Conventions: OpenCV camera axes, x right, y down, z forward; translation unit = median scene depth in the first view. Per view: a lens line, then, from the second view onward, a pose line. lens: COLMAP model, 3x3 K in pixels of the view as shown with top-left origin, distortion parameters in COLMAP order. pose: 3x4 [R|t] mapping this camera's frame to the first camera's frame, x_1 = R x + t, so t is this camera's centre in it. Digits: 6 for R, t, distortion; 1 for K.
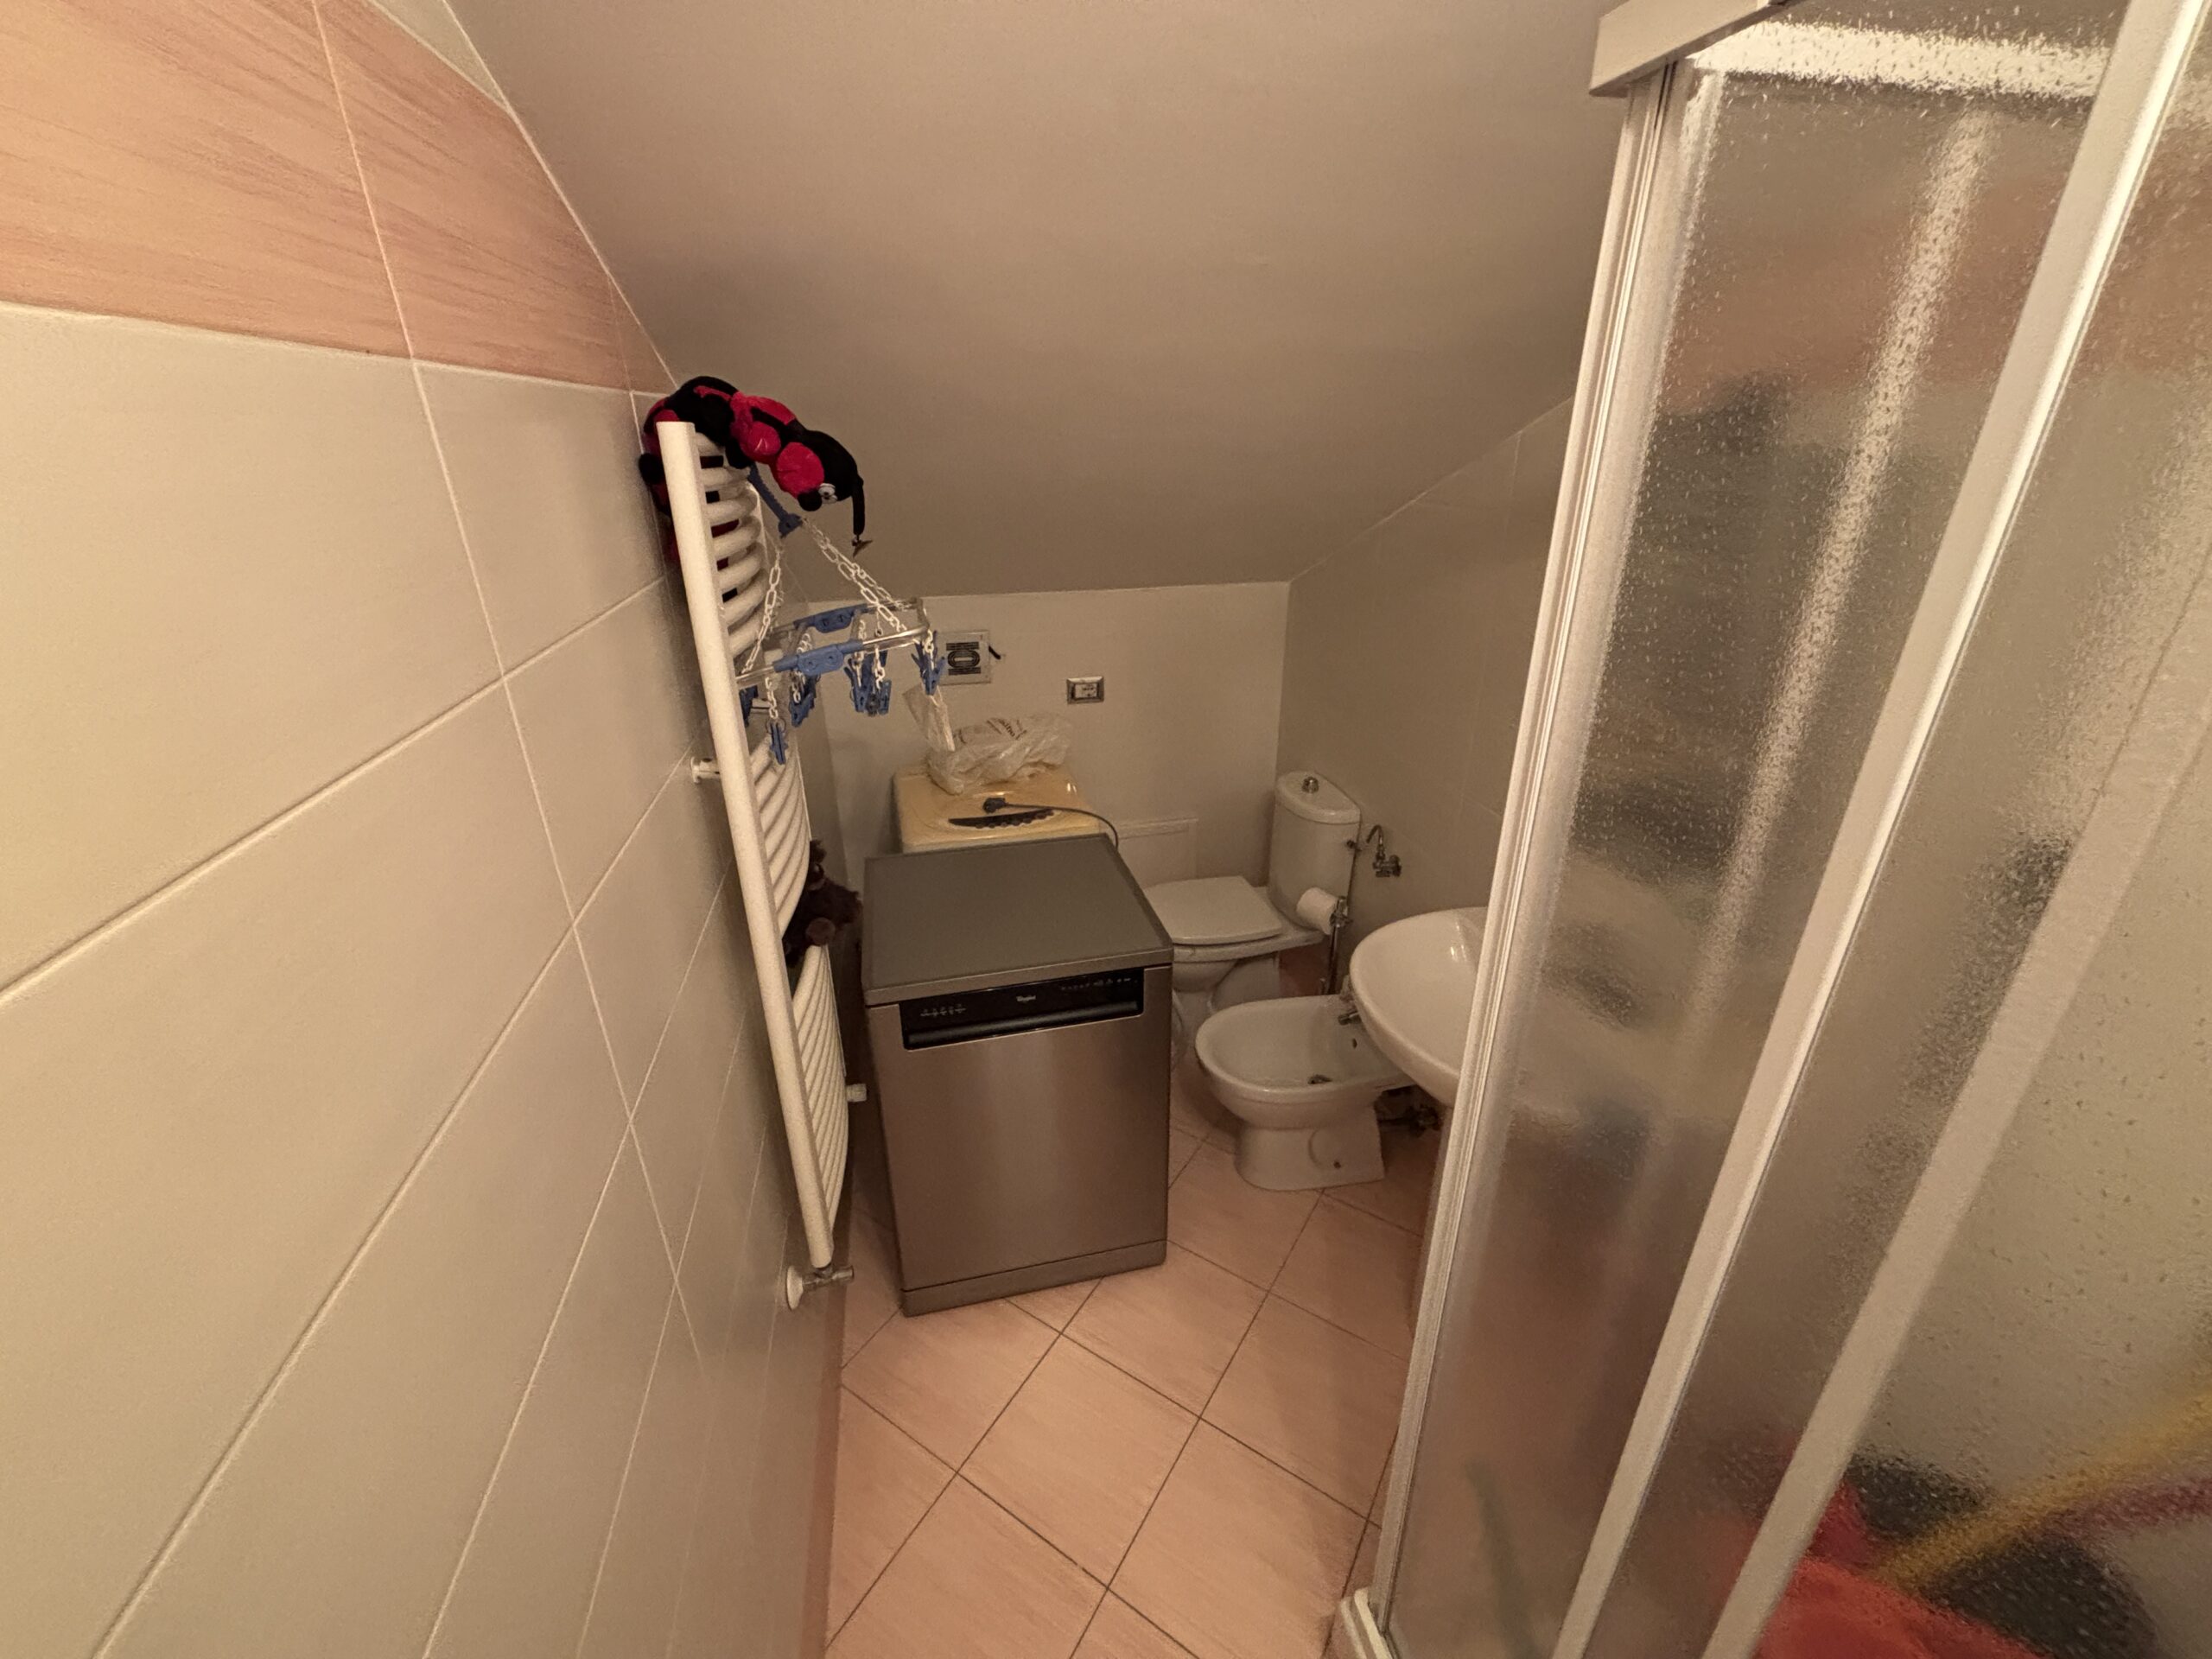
lens RADIAL K [[891.9, 0, 1112.0], [0, 891.9, 824.4], [0, 0, 1]] dist [0.002364, -0.001237]
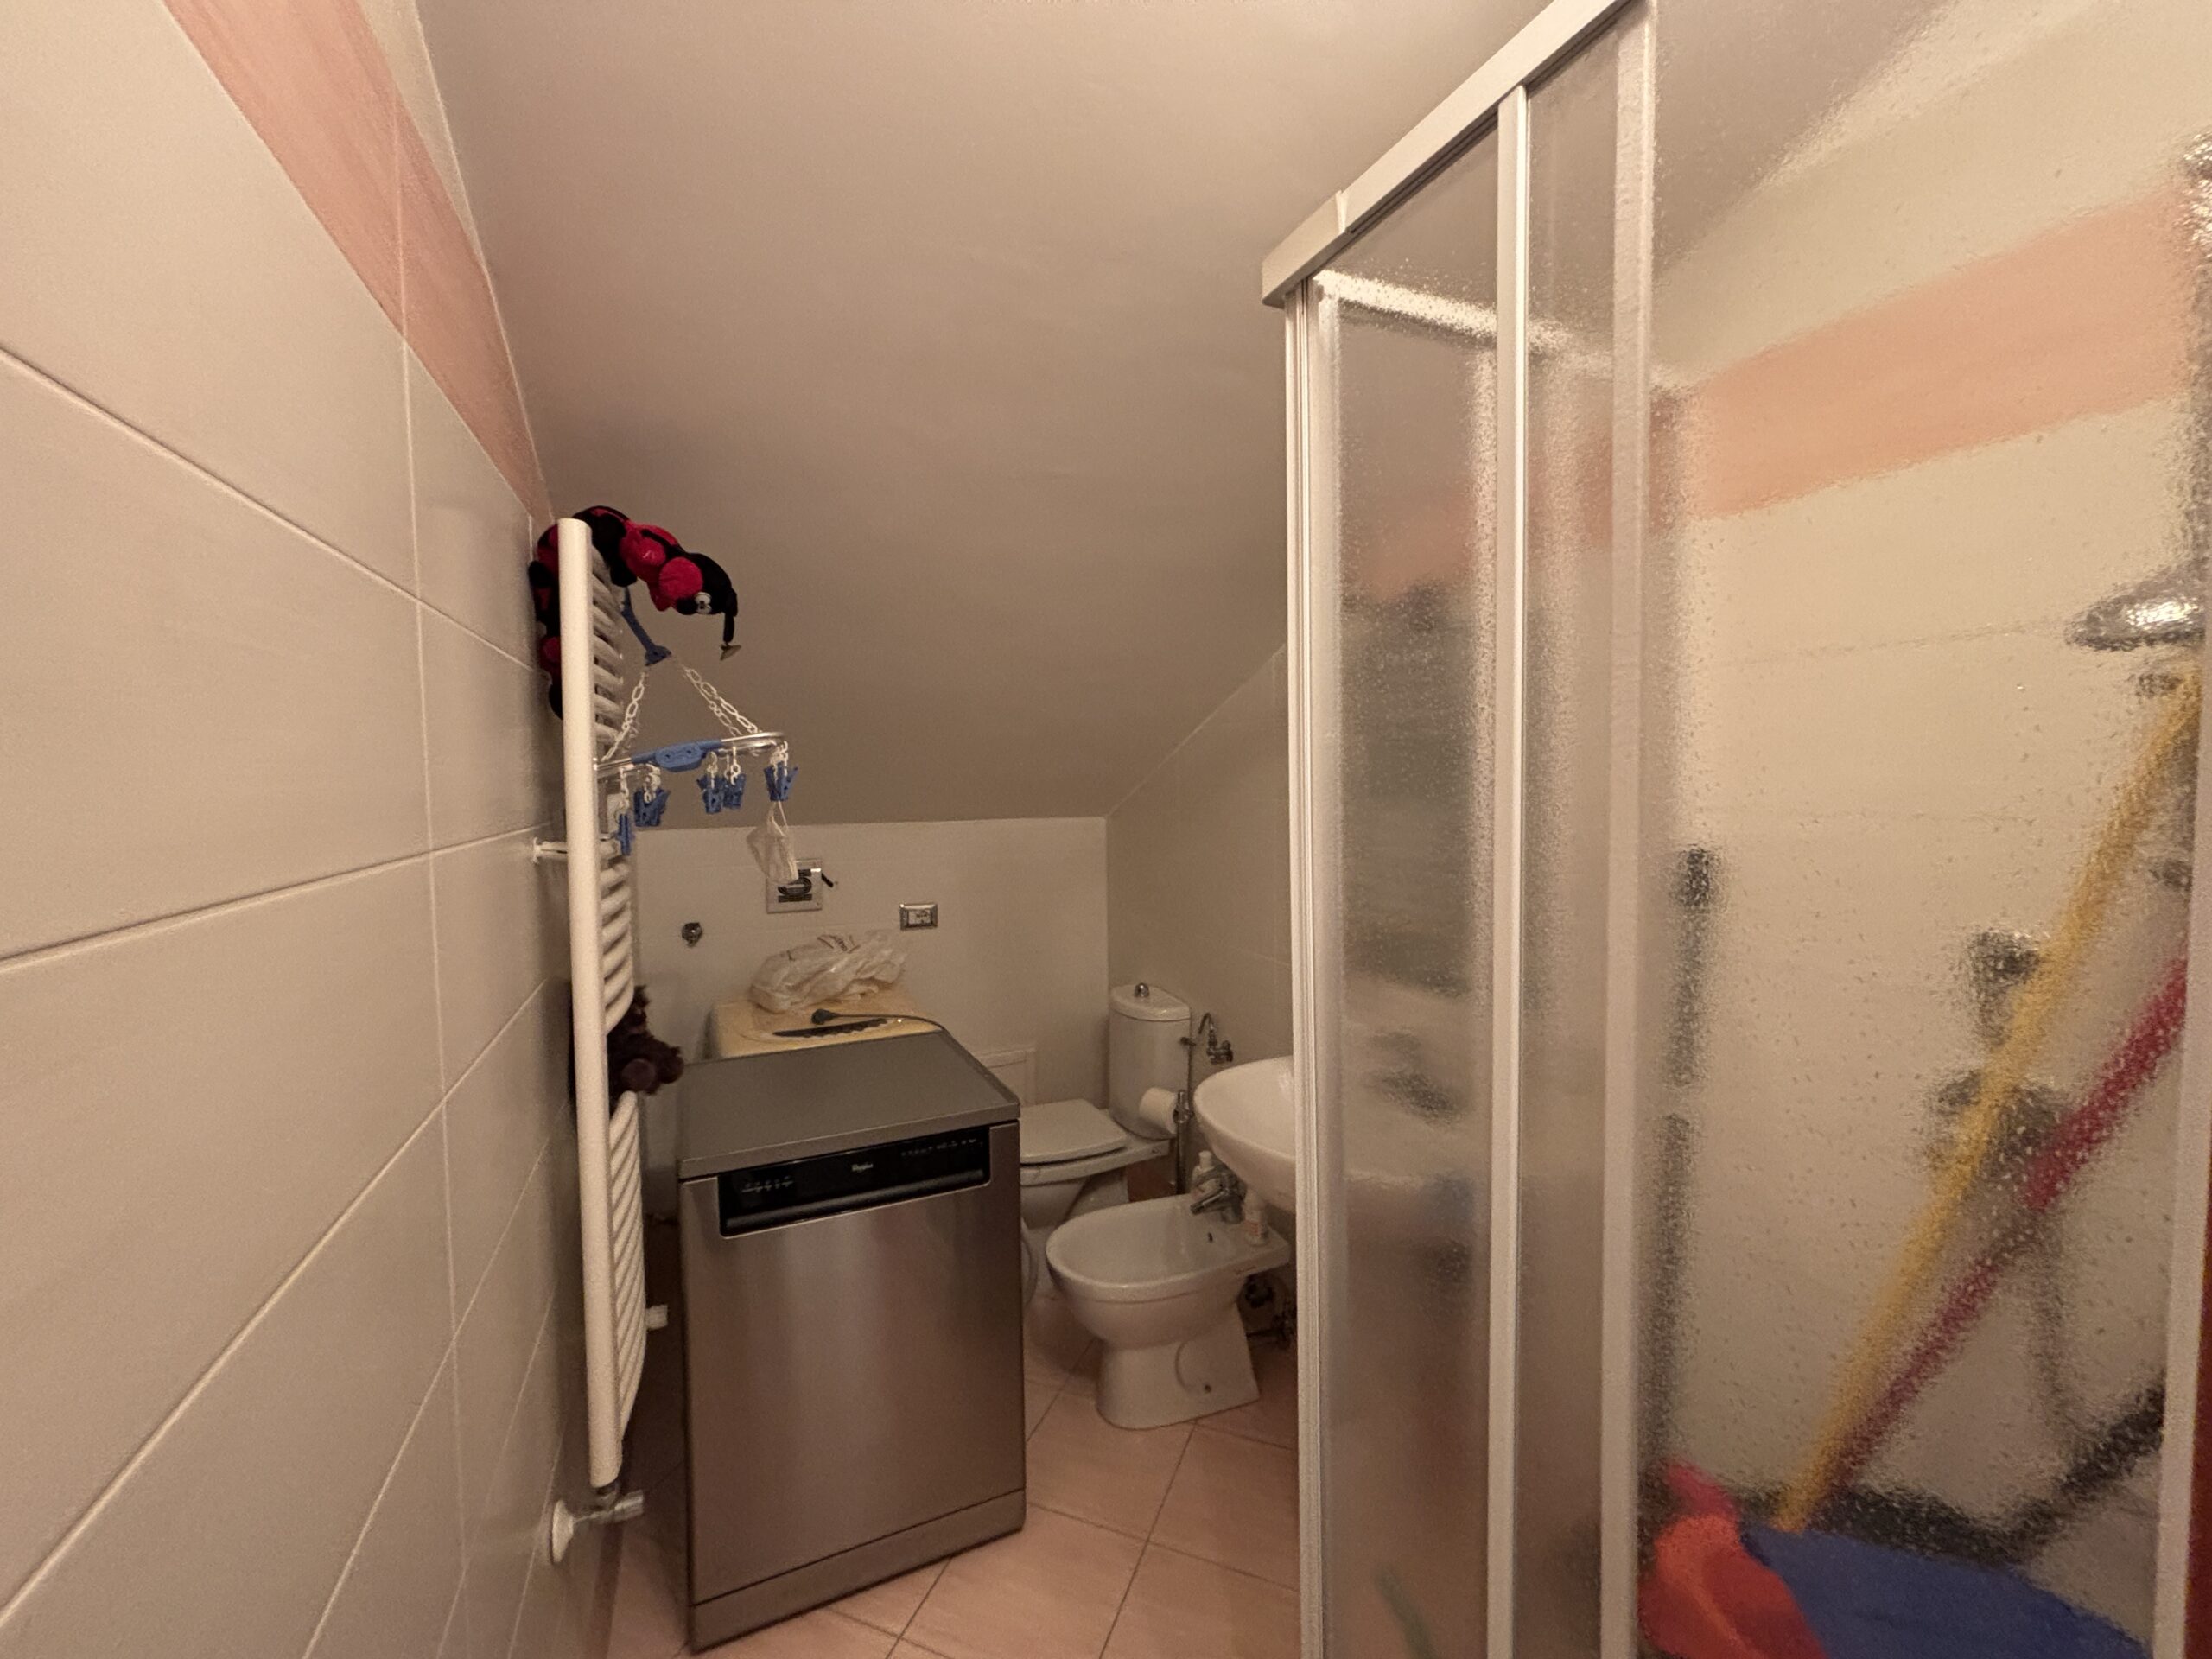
lens RADIAL K [[891.9, 0, 1112.0], [0, 891.9, 817.0], [0, 0, 1]] dist [0.002364, -0.001237]
pose [[0.980546, -0.014620, 0.195742, -0.015019], [0.082364, 0.935829, -0.342696, 0.156504], [-0.178171, 0.352151, 0.918828, -0.025835]]
